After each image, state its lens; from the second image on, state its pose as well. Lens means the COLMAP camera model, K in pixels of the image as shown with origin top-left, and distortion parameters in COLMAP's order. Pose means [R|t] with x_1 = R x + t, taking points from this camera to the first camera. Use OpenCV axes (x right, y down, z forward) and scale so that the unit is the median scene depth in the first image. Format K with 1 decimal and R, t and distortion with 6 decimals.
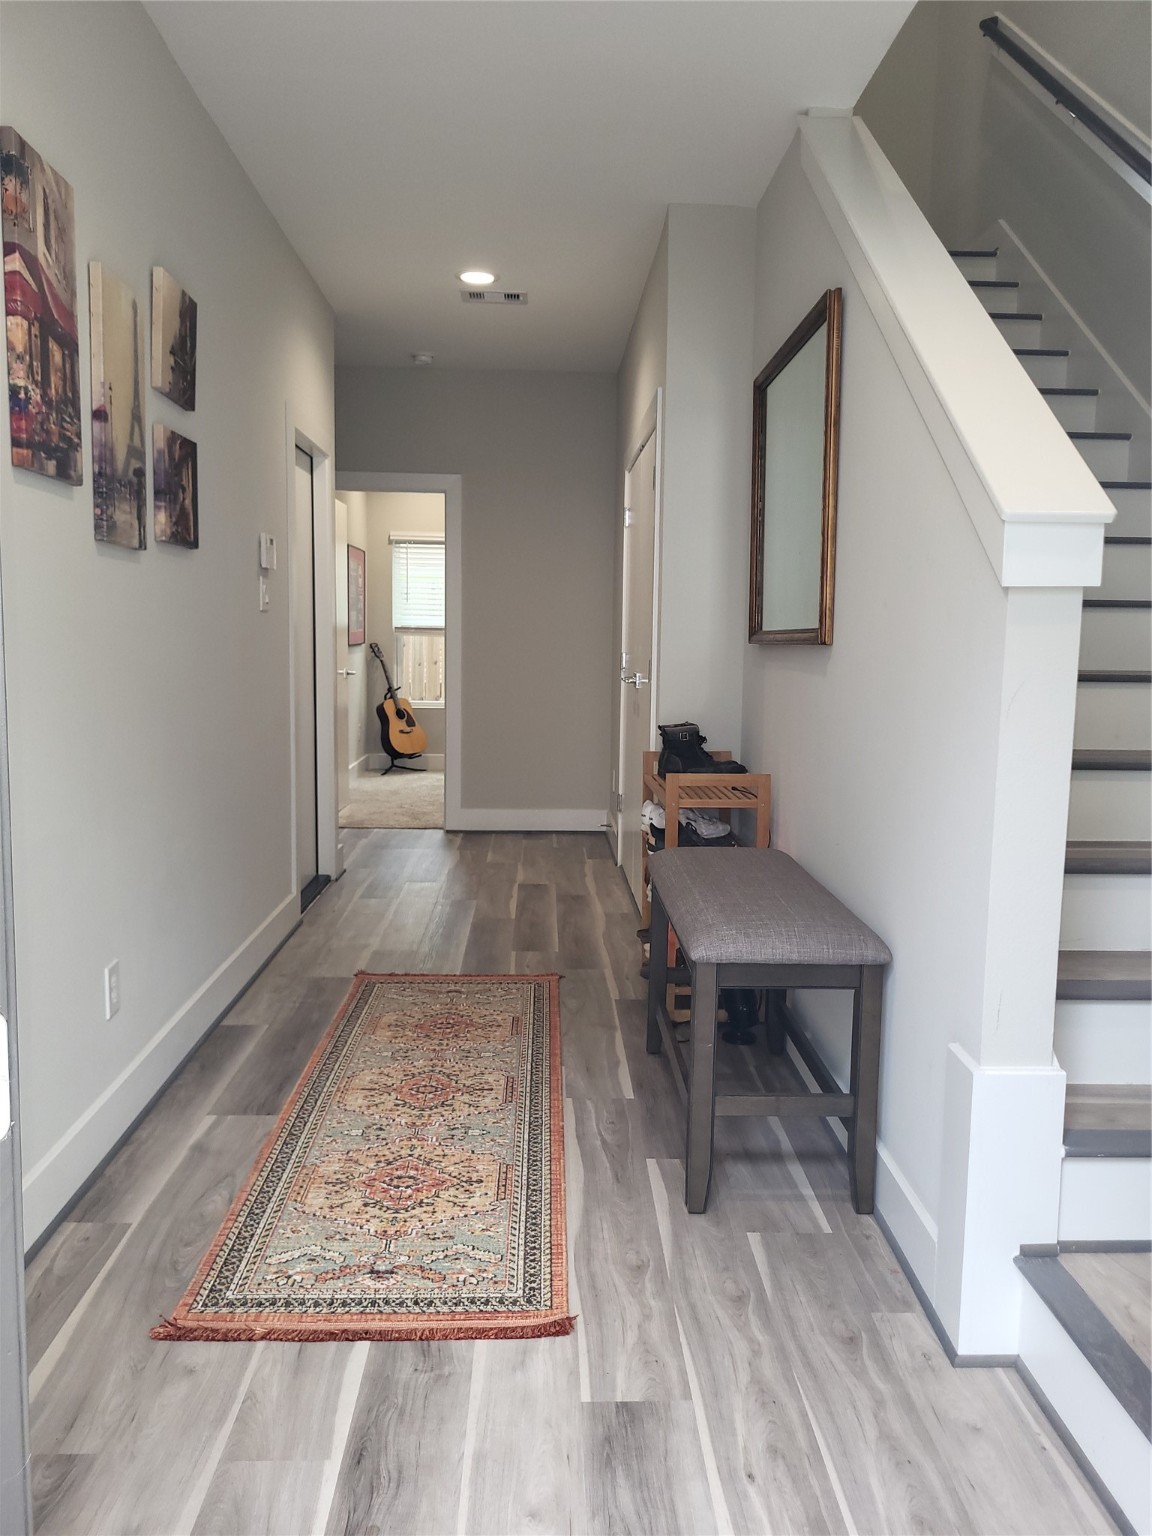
lens RADIAL K [[1184.5, 0, 585.0], [0, 1184.5, 757.7], [0, 0, 1]] dist [0.035505, -0.043864]
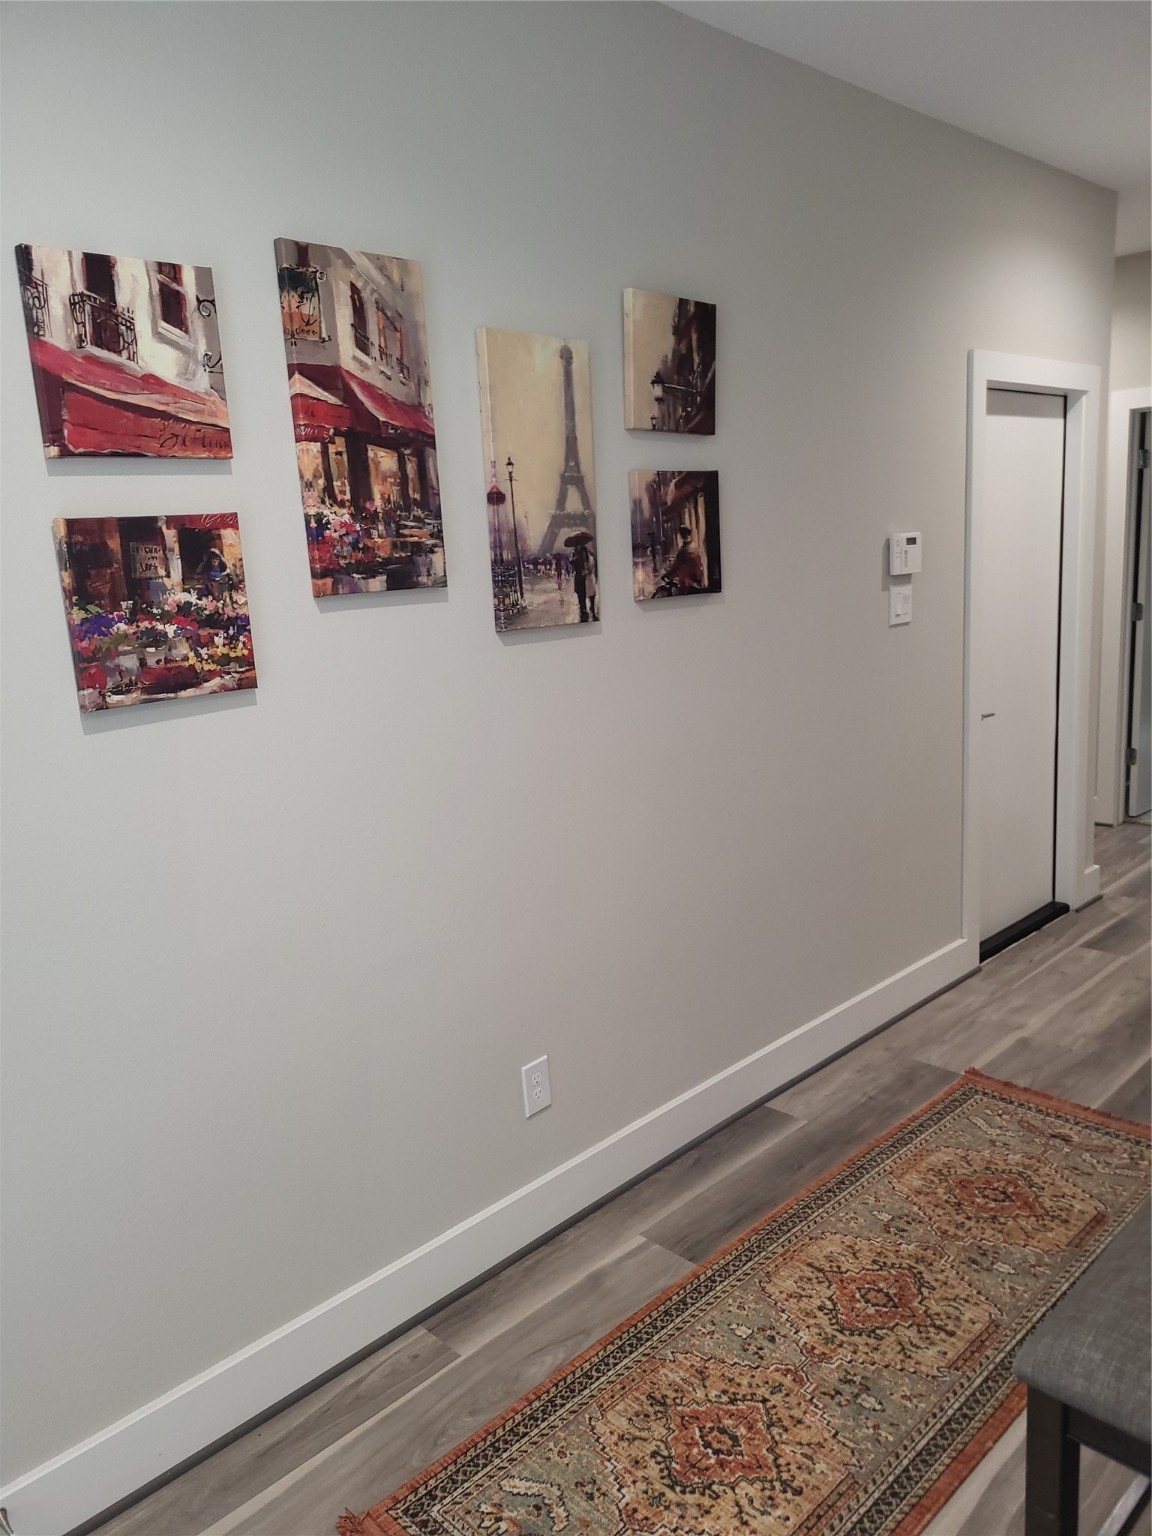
lens RADIAL K [[1175.8, 0, 585.6], [0, 1175.8, 779.3], [0, 0, 1]] dist [0.028359, -0.010338]
pose [[0.682491, 0.099125, -0.724141, 0.293766], [-0.016089, 0.992558, 0.120704, -0.167002], [0.730717, -0.070729, 0.679006, 0.384317]]
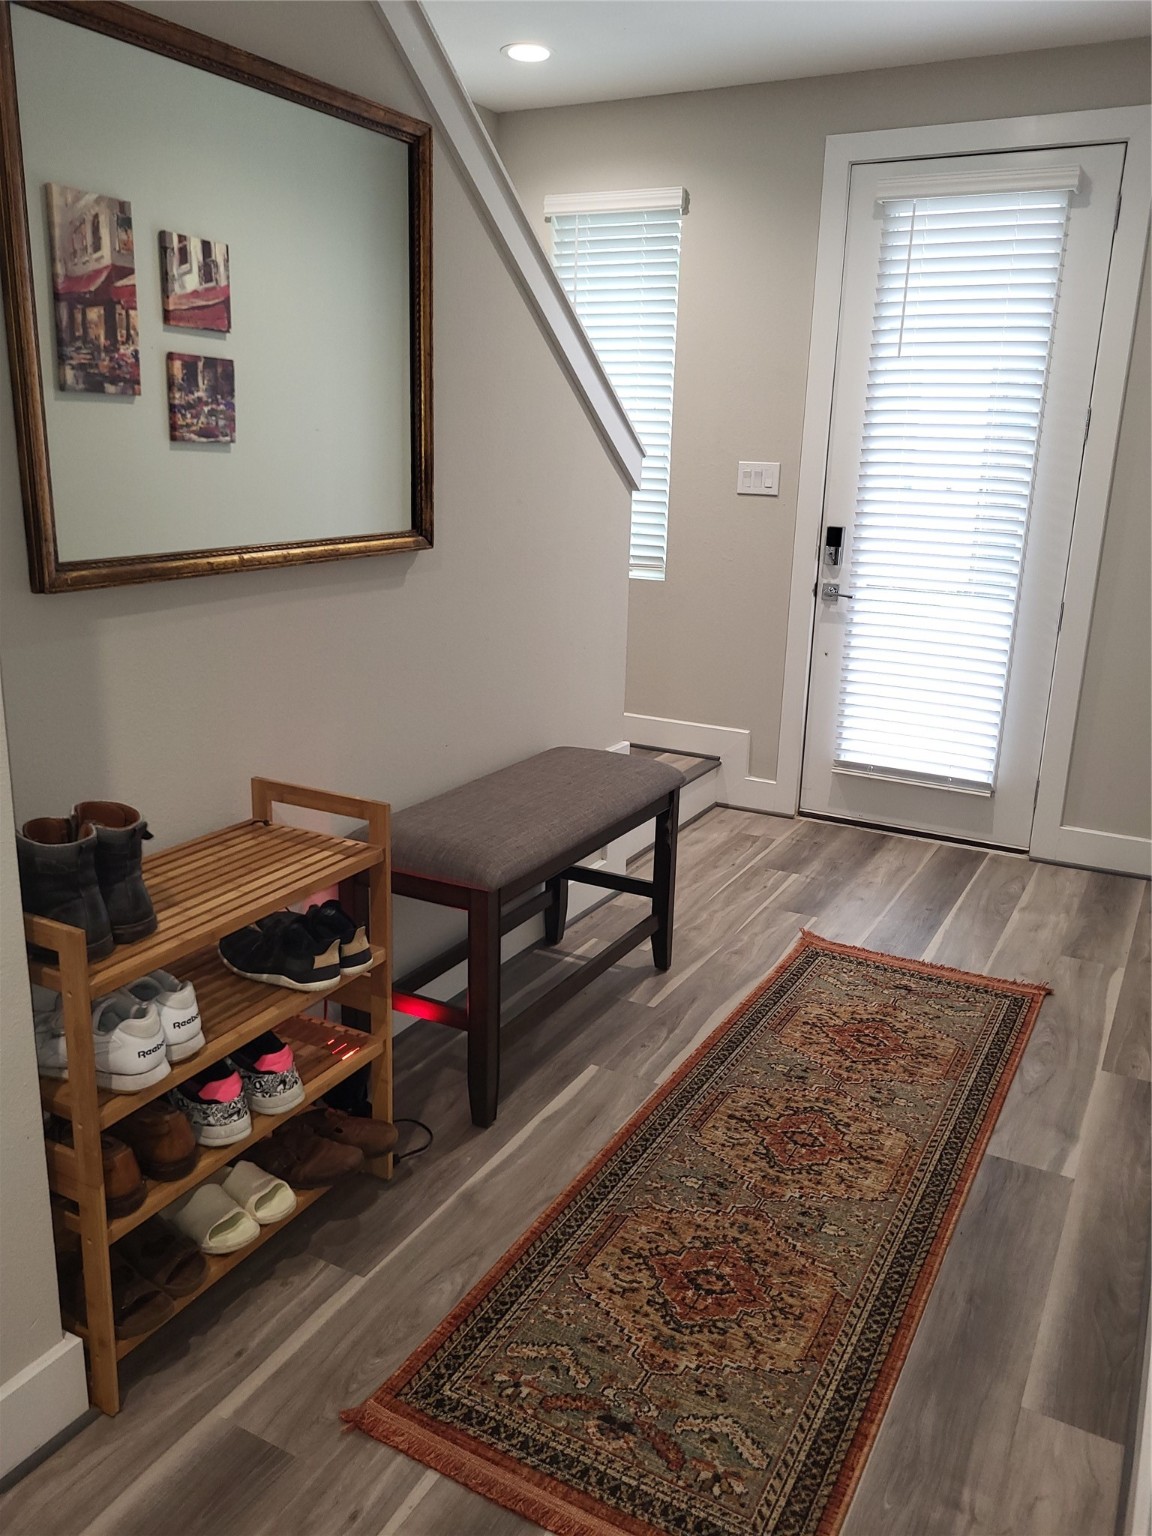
lens RADIAL K [[1184.5, 0, 585.0], [0, 1184.5, 757.7], [0, 0, 1]] dist [0.035505, -0.043864]
pose [[-0.861020, -0.167536, 0.480183, -0.386438], [0.013493, 0.936324, 0.350878, -0.281406], [-0.508391, 0.308593, -0.803933, 1.810154]]
